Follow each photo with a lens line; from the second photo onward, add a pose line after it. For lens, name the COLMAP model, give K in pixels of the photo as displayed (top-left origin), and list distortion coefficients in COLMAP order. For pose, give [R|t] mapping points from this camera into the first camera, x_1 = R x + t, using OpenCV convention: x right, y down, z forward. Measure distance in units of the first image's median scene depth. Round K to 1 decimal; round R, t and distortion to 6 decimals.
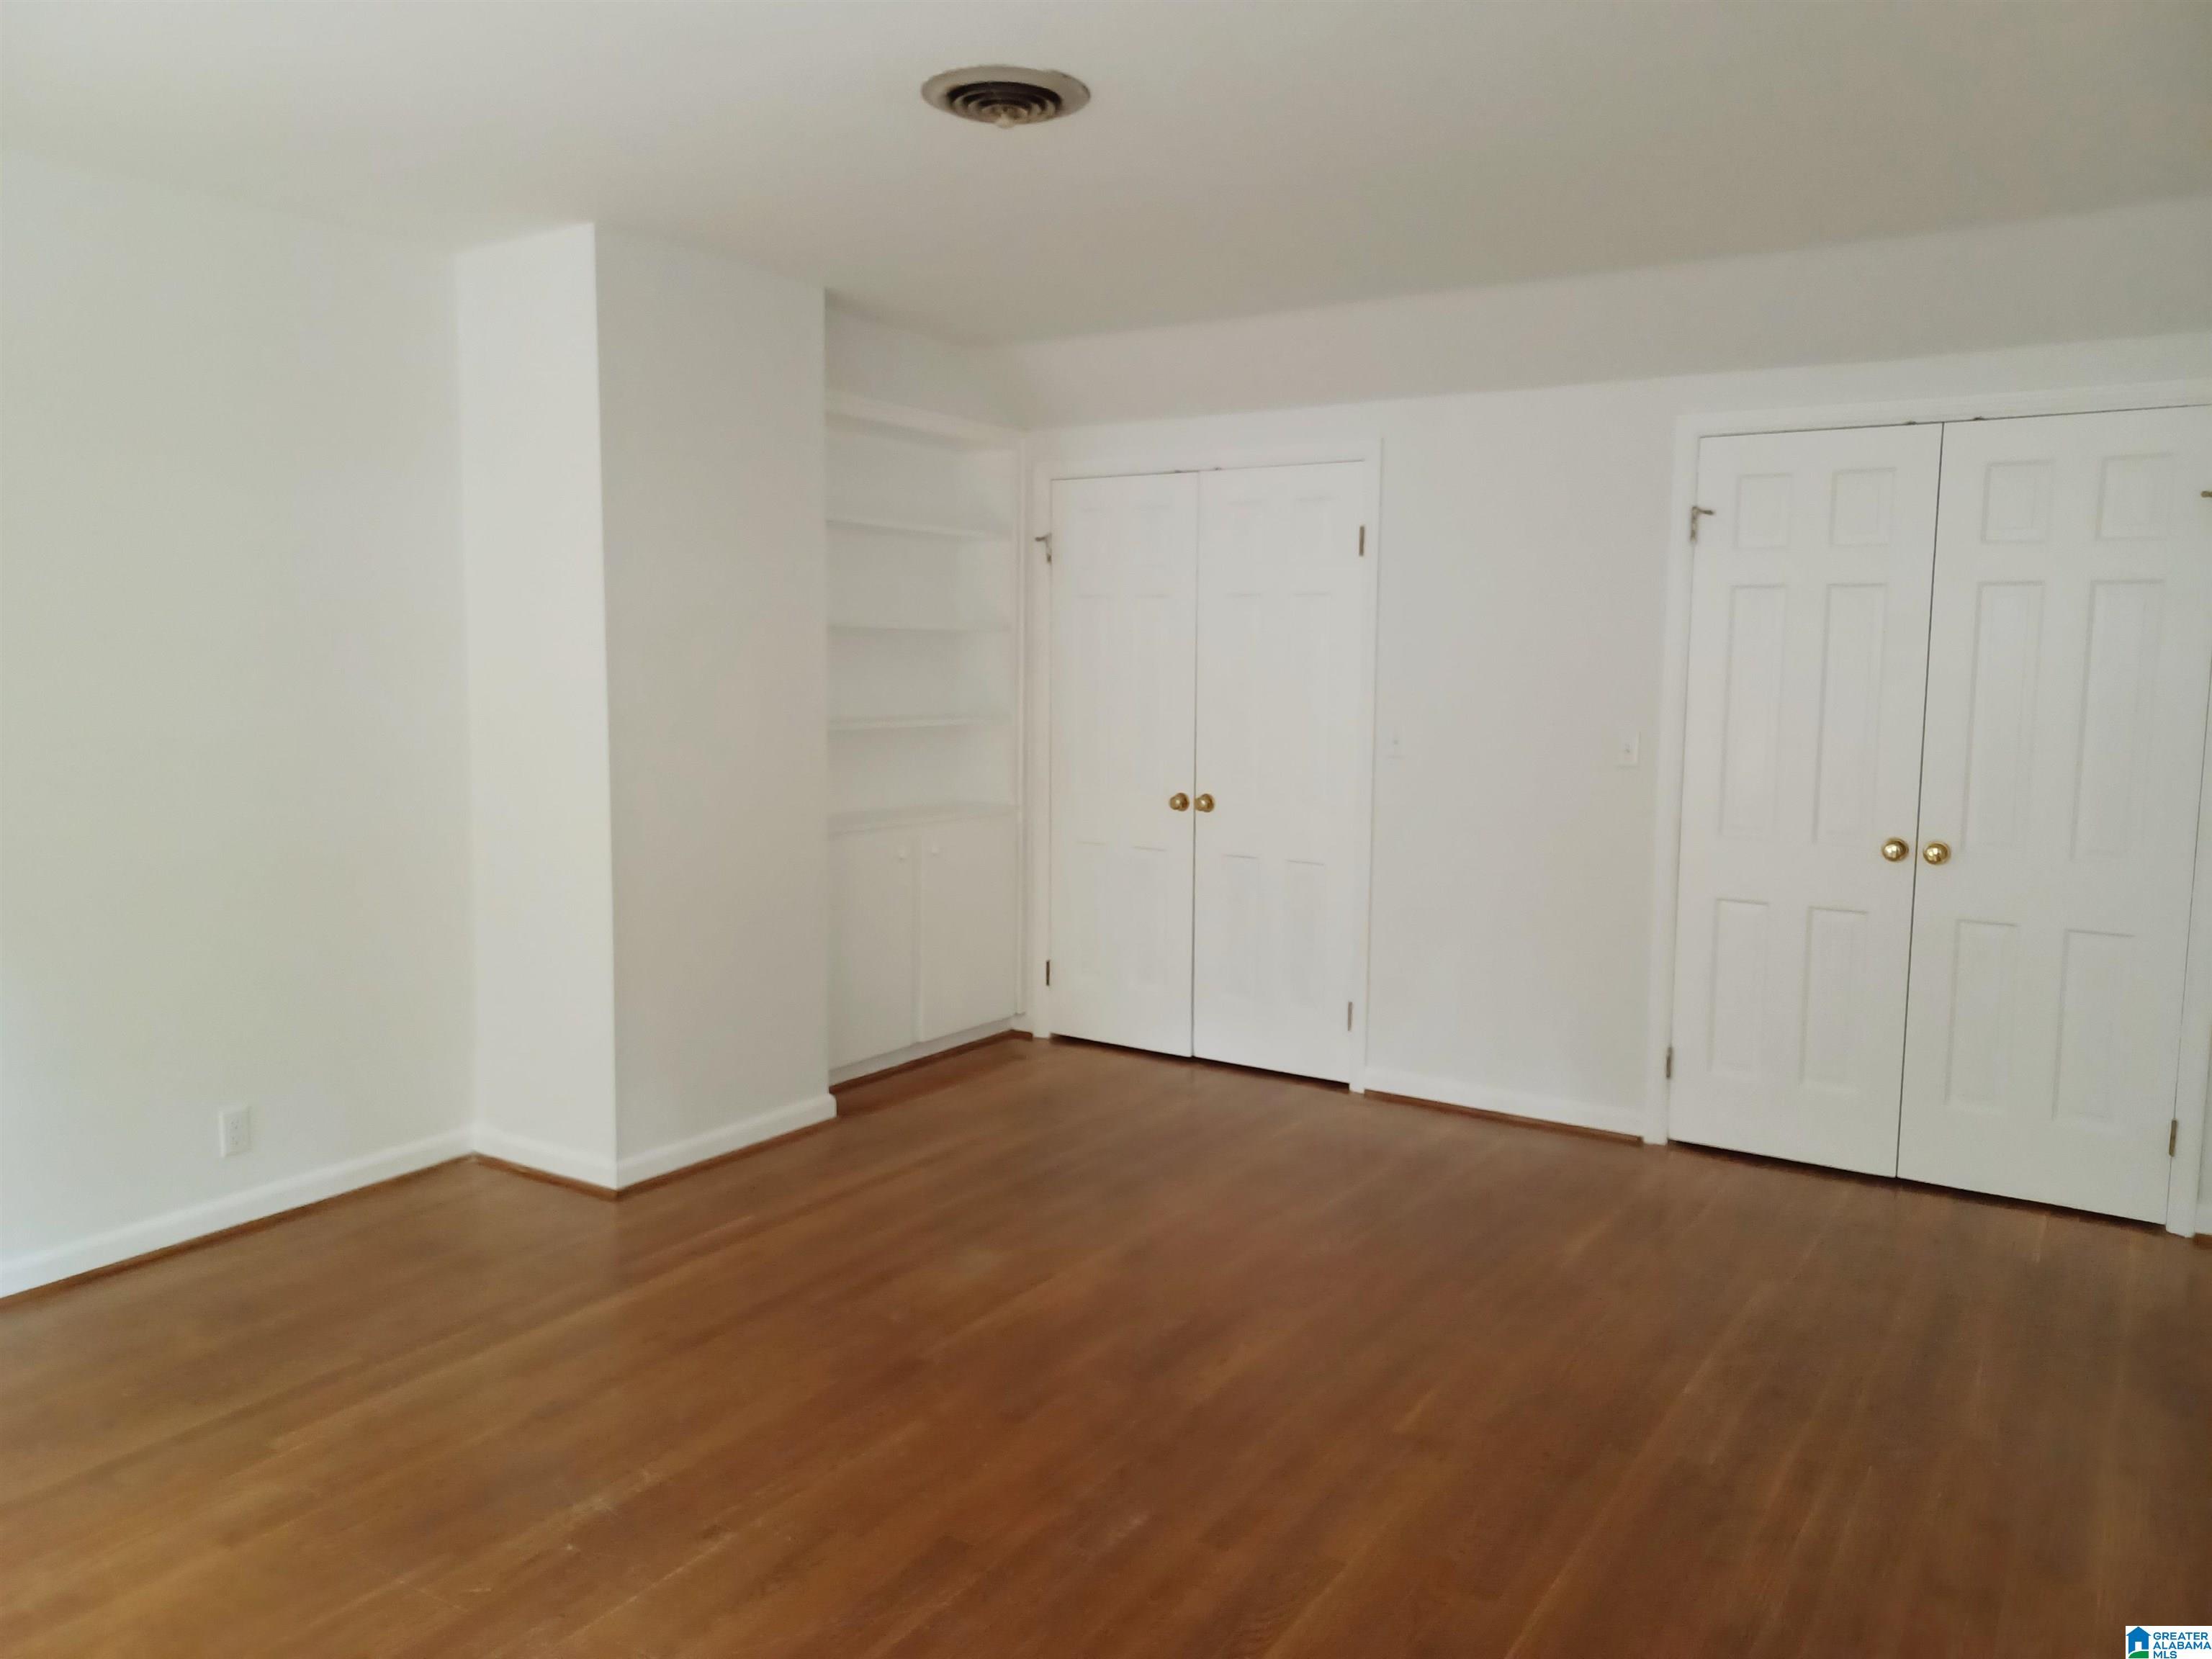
lens RADIAL K [[1356.9, 0, 1105.6], [0, 1356.9, 794.5], [0, 0, 1]] dist [-0.000879, -0.000911]
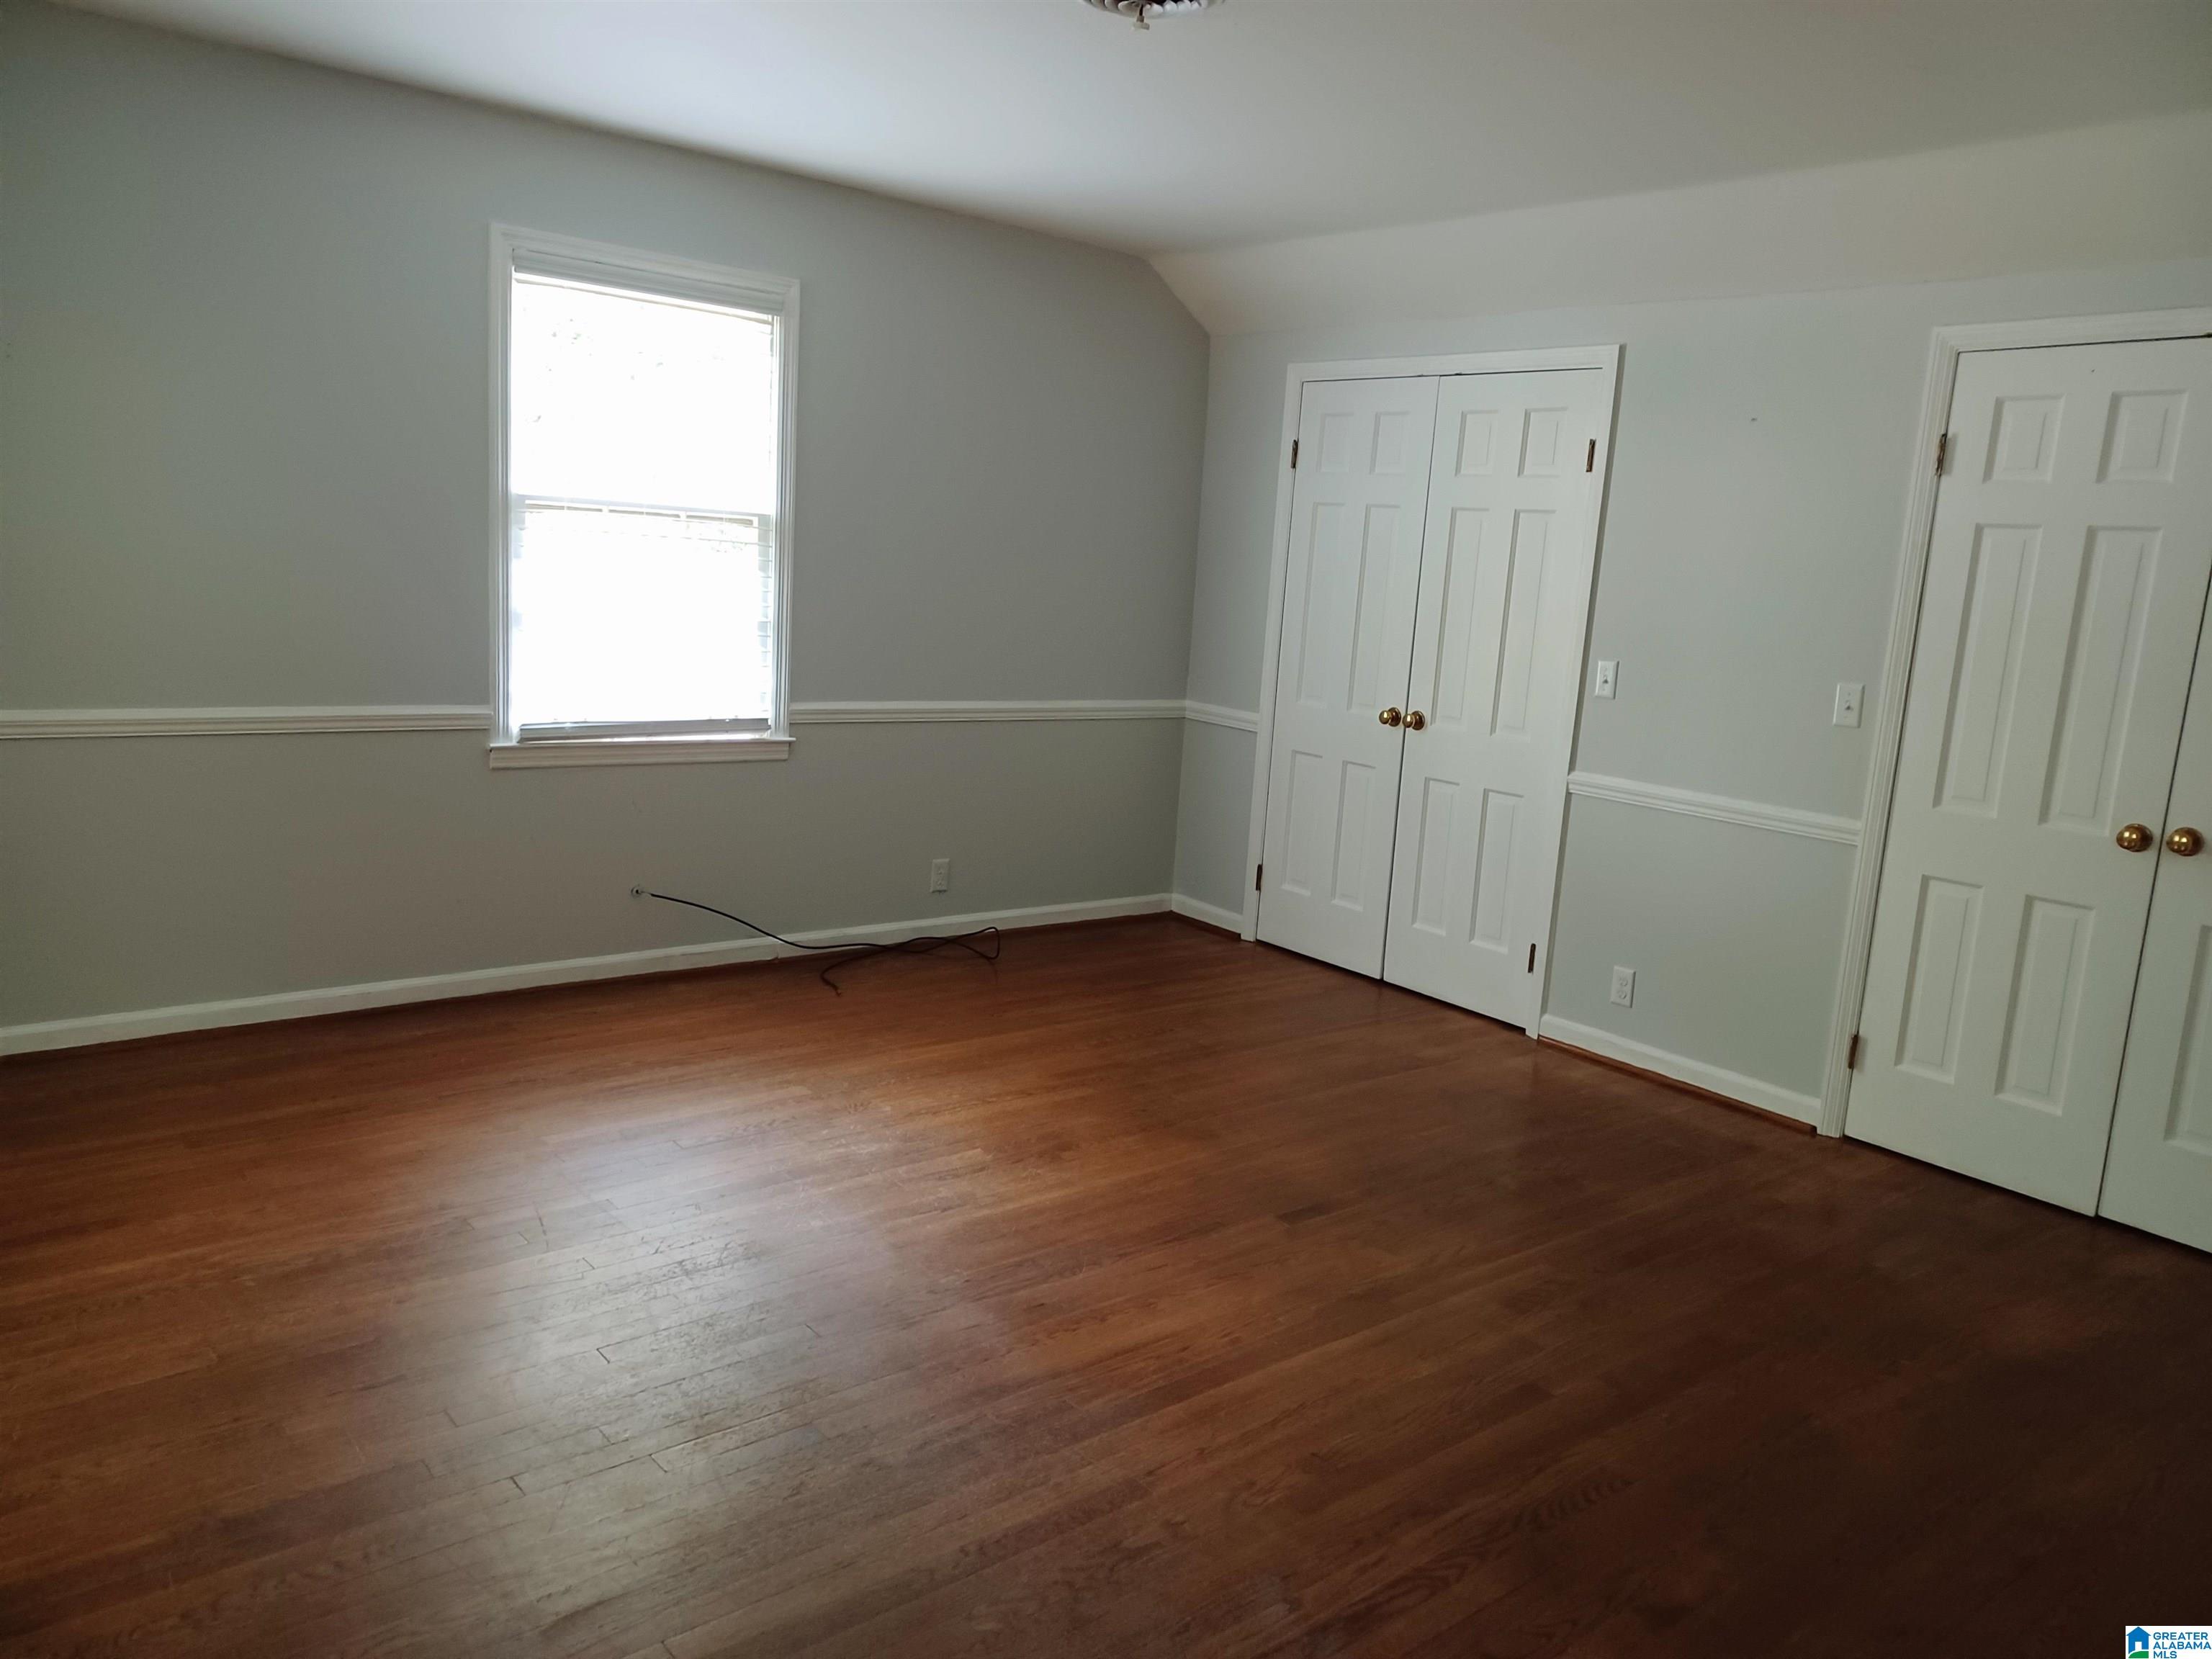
lens RADIAL K [[1601.7, 0, 1110.6], [0, 1601.7, 820.7], [0, 0, 1]] dist [0.045457, -0.005354]
pose [[0.932345, 0.119869, -0.341123, 0.327445], [-0.101264, 0.992258, 0.071903, 0.020241], [0.347101, -0.032495, 0.937265, -0.195107]]
